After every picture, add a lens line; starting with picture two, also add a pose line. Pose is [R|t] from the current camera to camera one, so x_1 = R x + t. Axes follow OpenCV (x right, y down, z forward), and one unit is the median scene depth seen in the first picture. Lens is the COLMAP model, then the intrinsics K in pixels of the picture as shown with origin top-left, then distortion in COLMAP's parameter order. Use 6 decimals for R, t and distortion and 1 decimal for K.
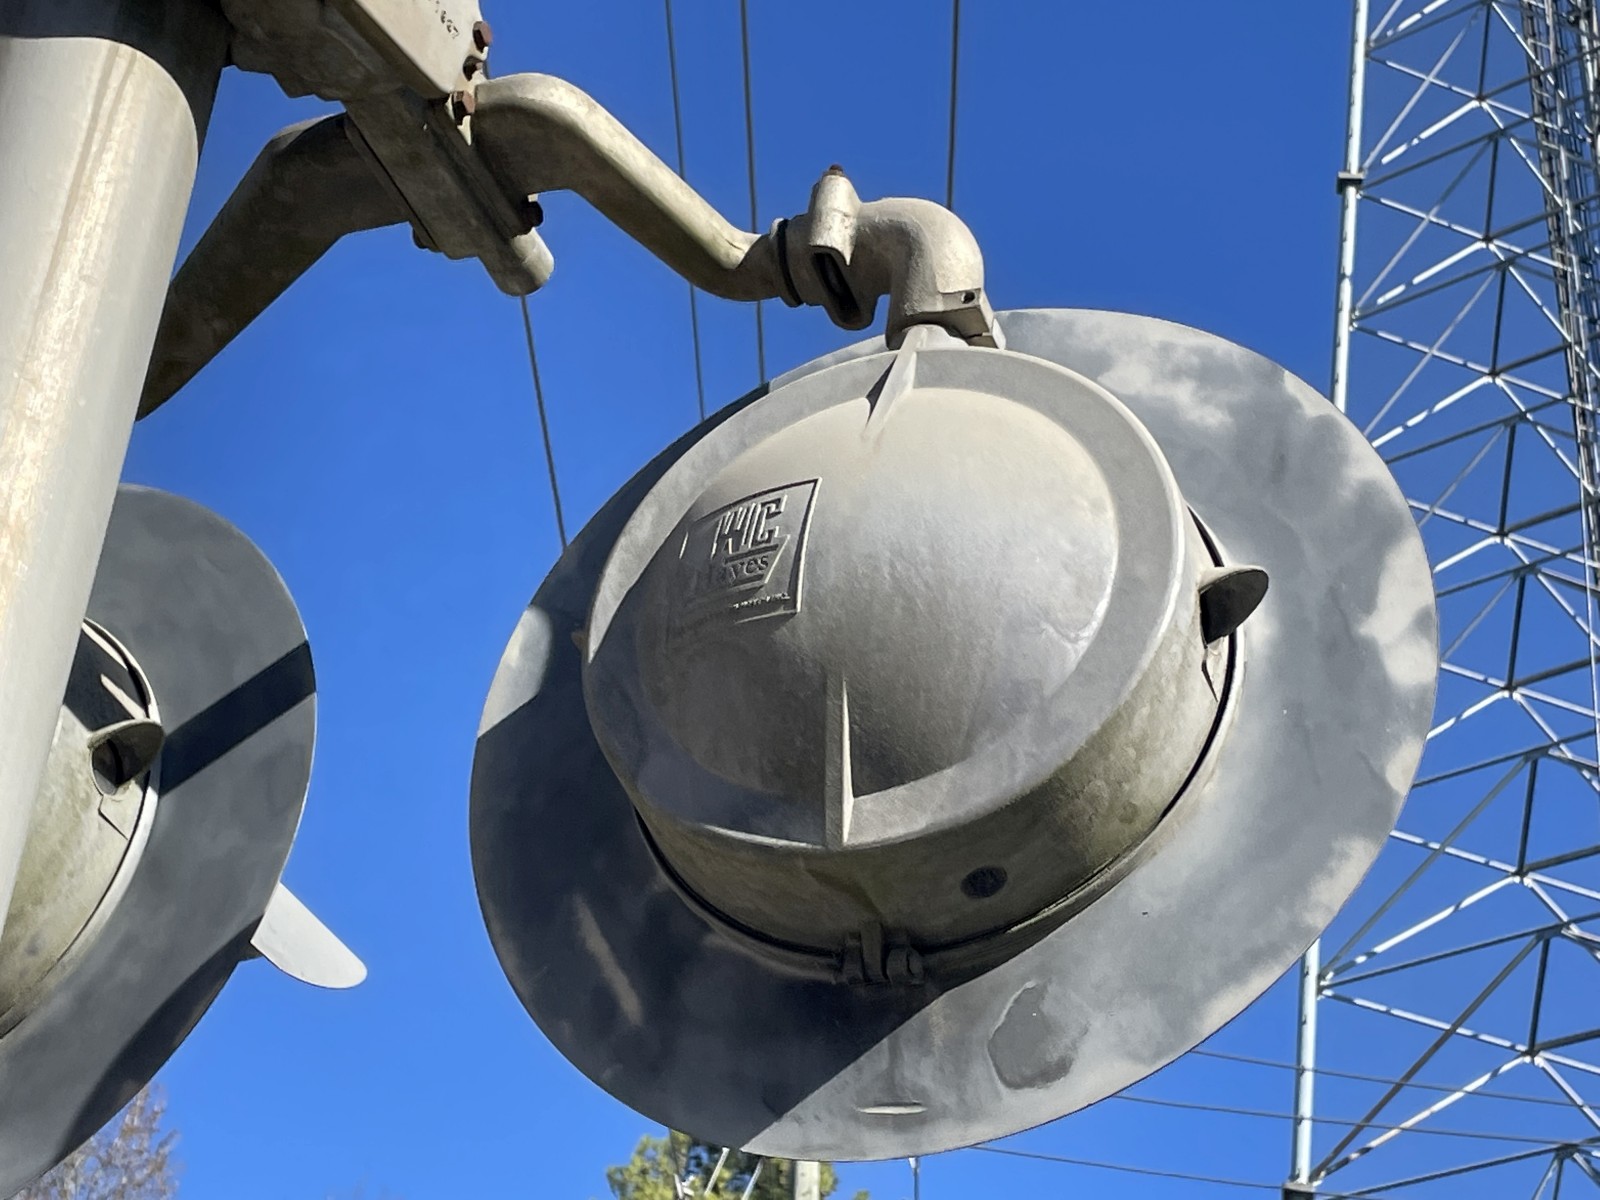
lens RADIAL K [[3122.9, 0, 800.0], [0, 3122.9, 600.0], [0, 0, 1]] dist [0.060515, 0.191627]
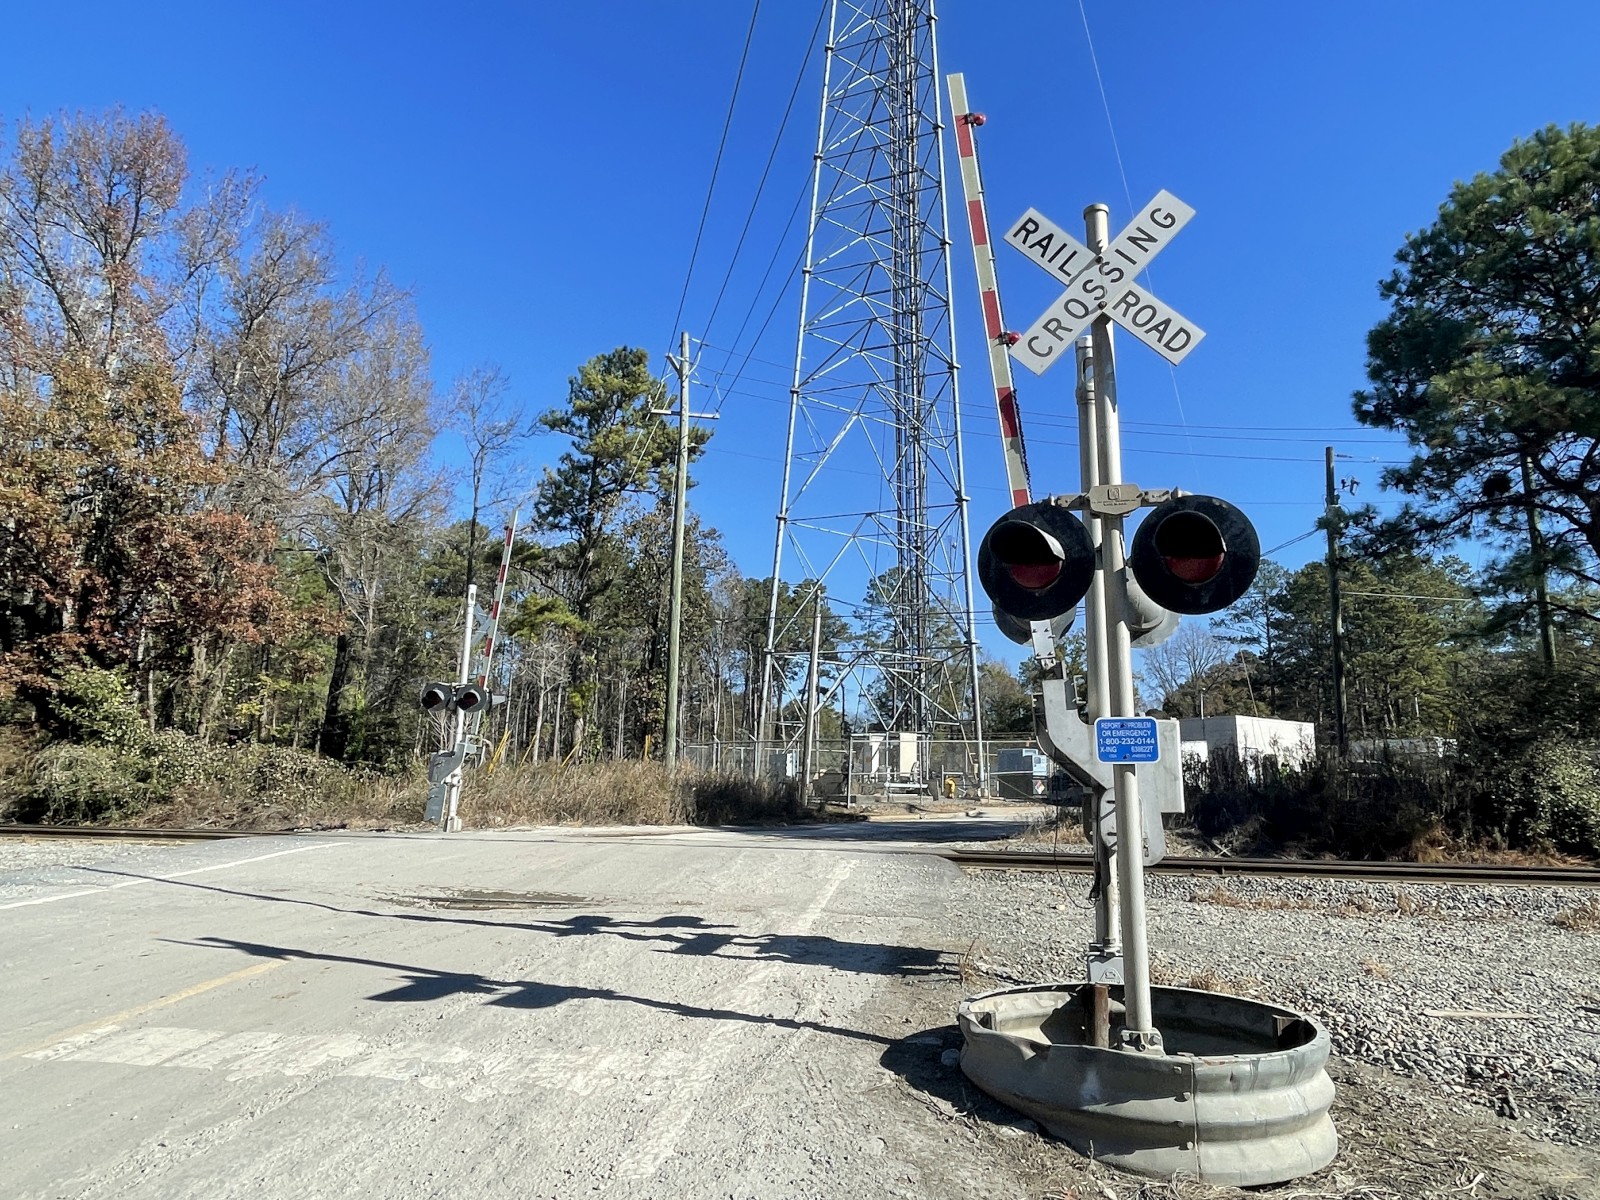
lens RADIAL K [[1018.9, 0, 808.7], [0, 1018.9, 597.6], [0, 0, 1]] dist [0.000152, -0.002560]
pose [[0.971509, -0.000998, 0.237000, -2.173405], [-0.098620, 0.907602, 0.408084, -1.513237], [-0.215509, -0.419831, 0.881645, -2.217061]]
